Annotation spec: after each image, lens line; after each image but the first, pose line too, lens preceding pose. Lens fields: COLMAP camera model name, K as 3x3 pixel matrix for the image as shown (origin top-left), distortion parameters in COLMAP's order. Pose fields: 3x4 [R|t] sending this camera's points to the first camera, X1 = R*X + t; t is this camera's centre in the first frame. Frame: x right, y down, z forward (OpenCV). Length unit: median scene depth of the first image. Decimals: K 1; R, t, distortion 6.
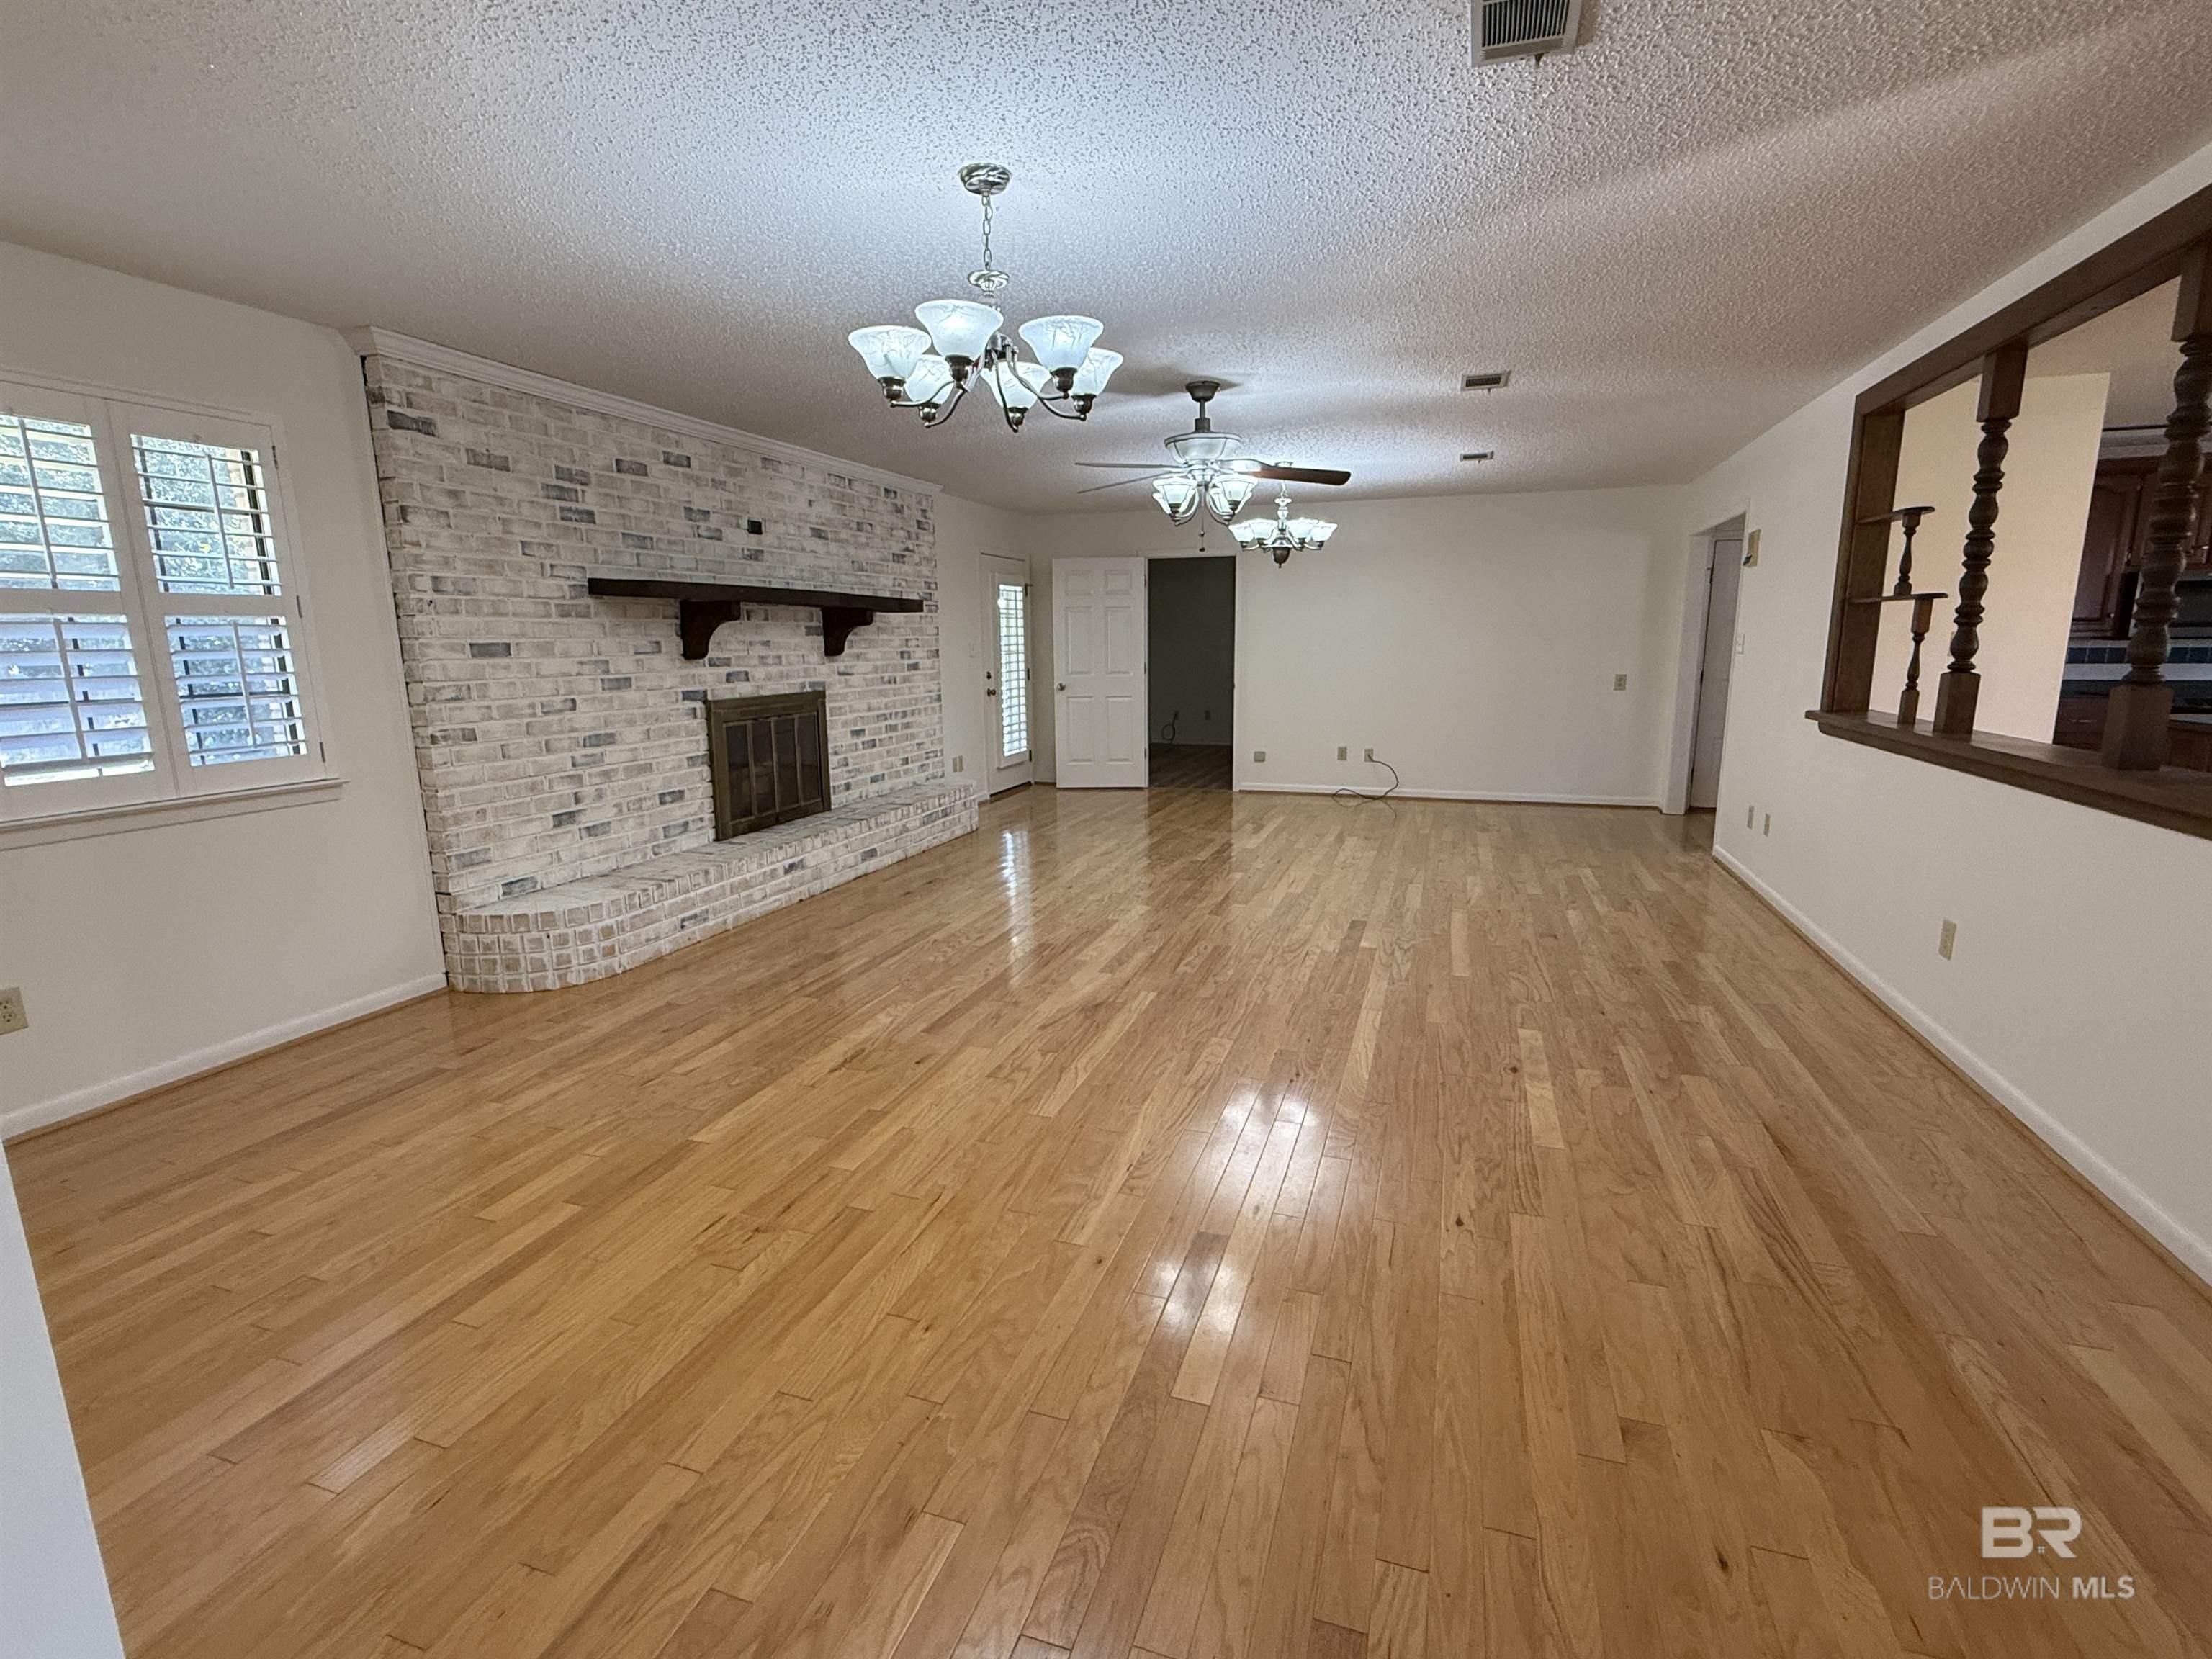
lens RADIAL K [[1033.1, 0, 1099.6], [0, 1033.1, 838.5], [0, 0, 1]] dist [0.001679, 0.001302]
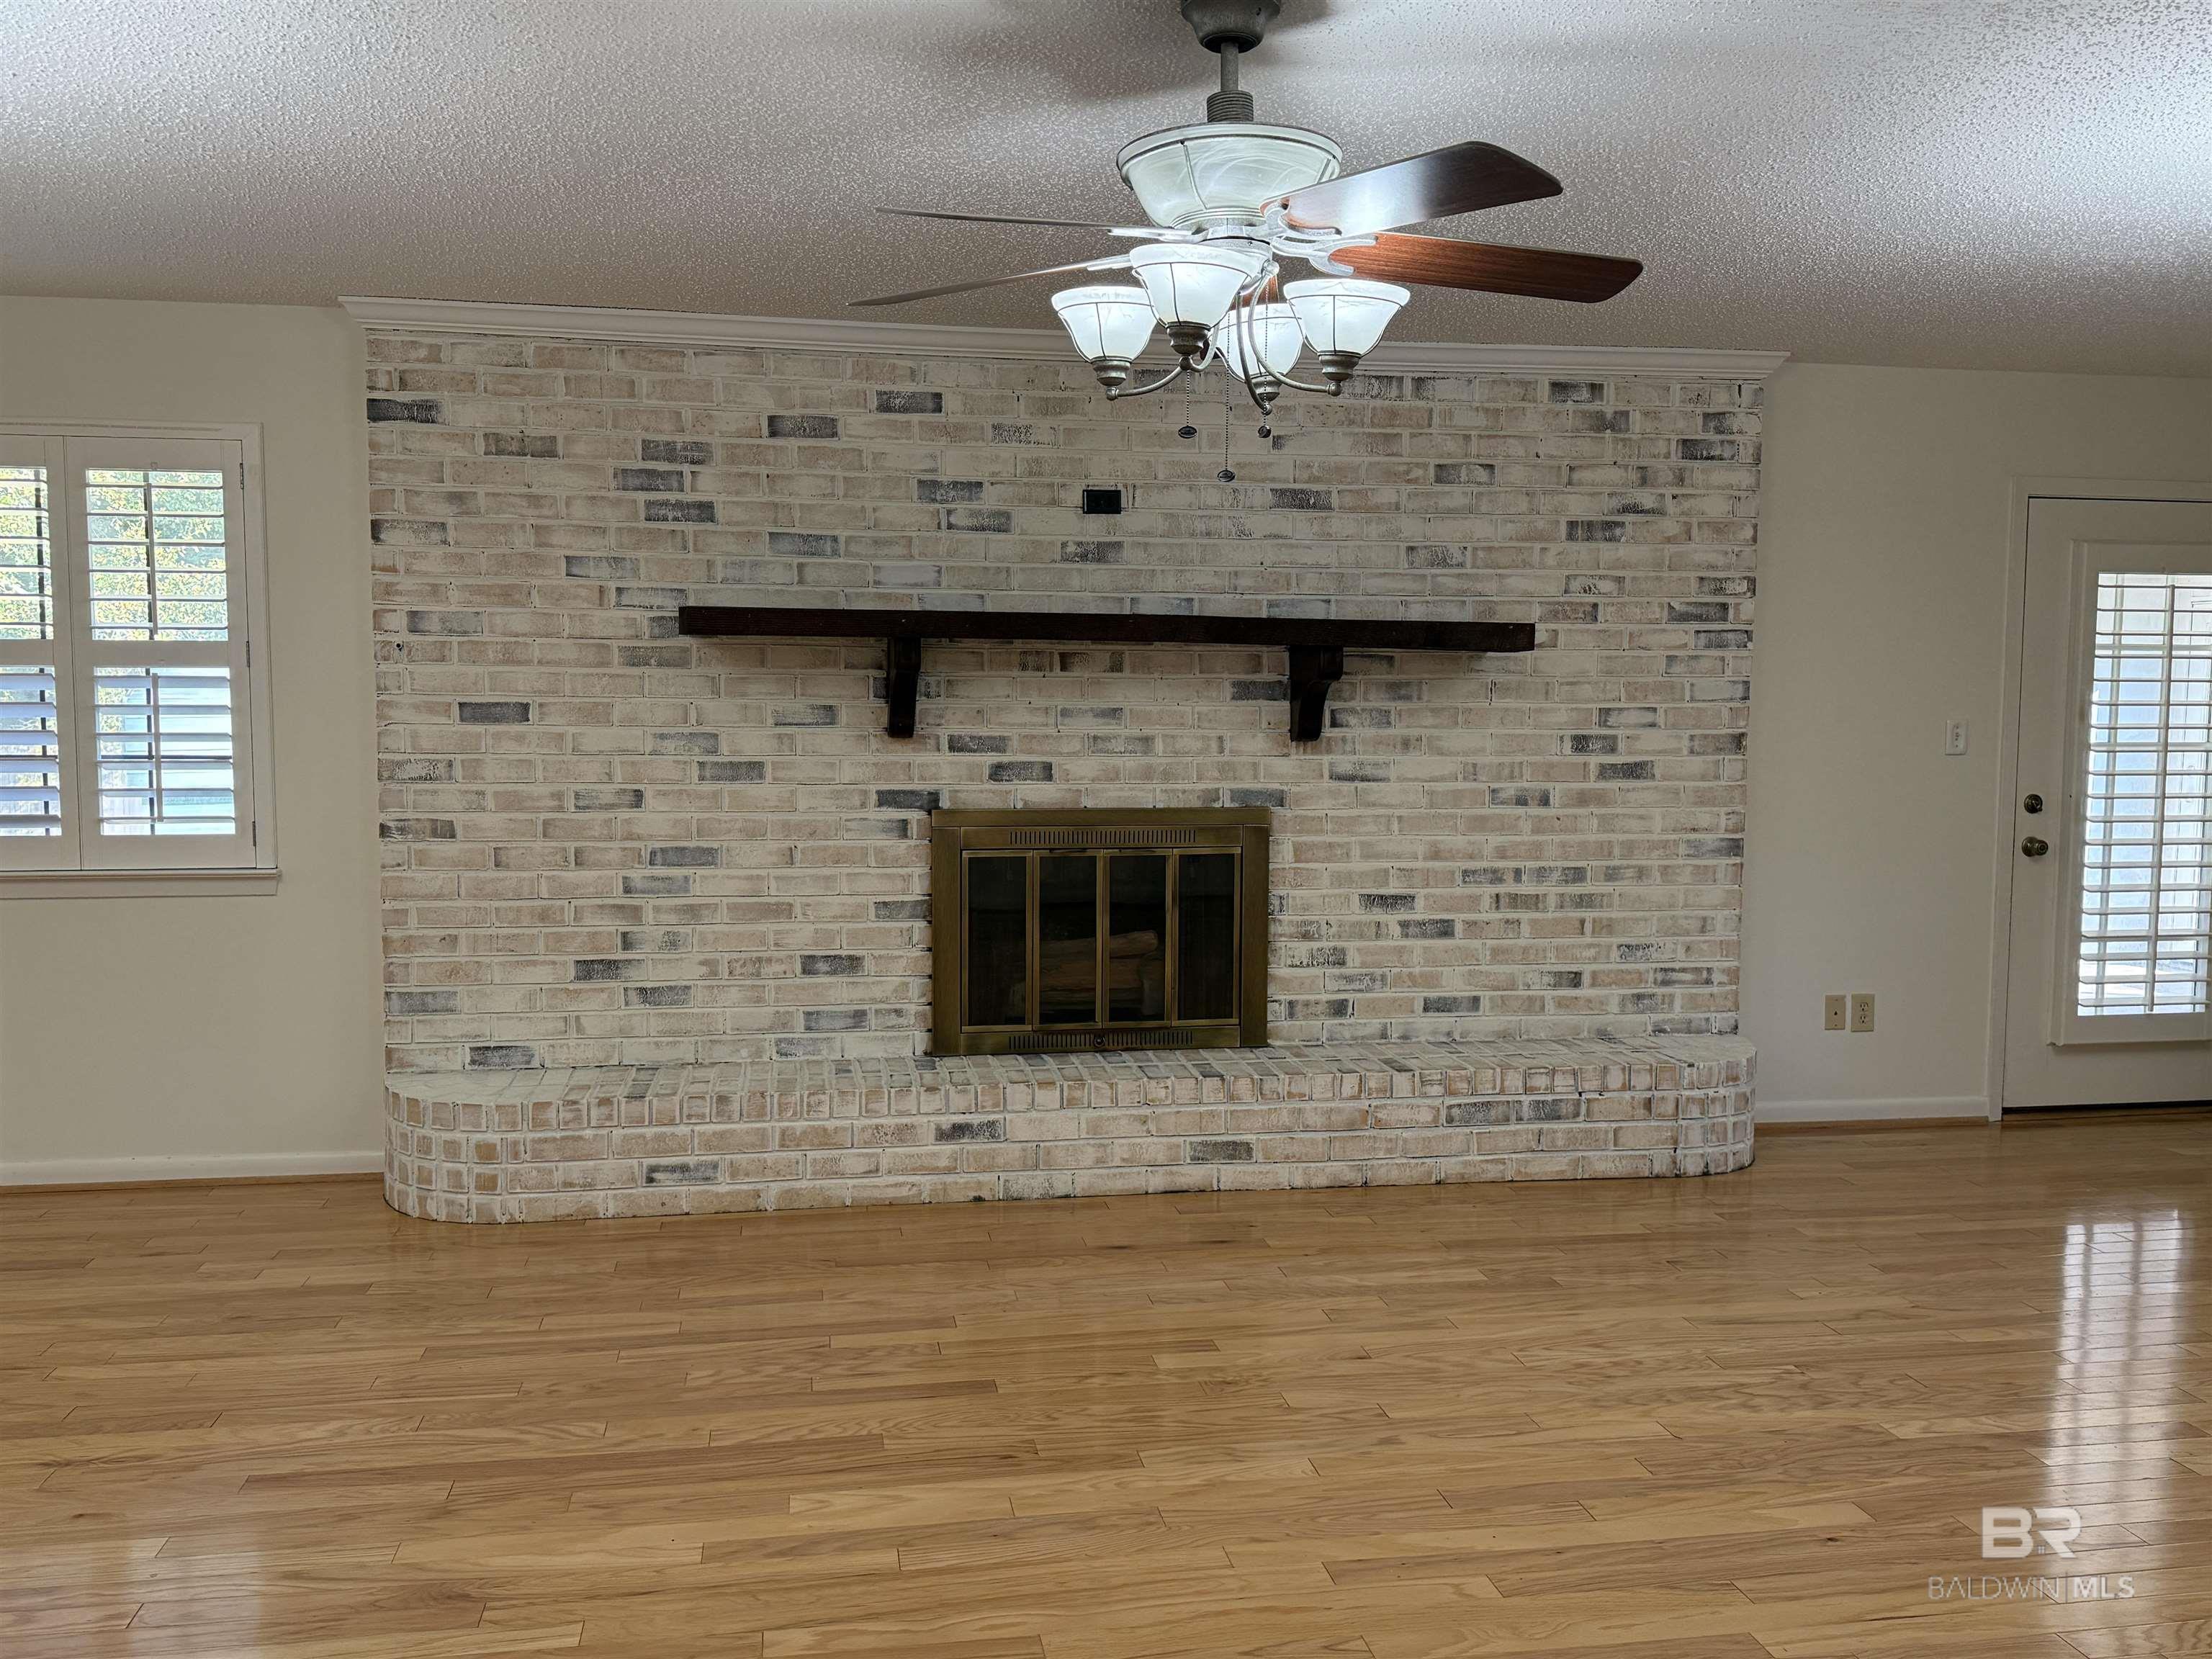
lens RADIAL K [[1791.6, 0, 1111.5], [0, 1791.6, 844.0], [0, 0, 1]] dist [0.093559, -0.051430]
pose [[0.476771, 0.087815, -0.874630, 0.563232], [-0.179123, 0.983826, 0.001136, -0.140088], [0.860584, 0.156125, 0.484789, 0.638212]]
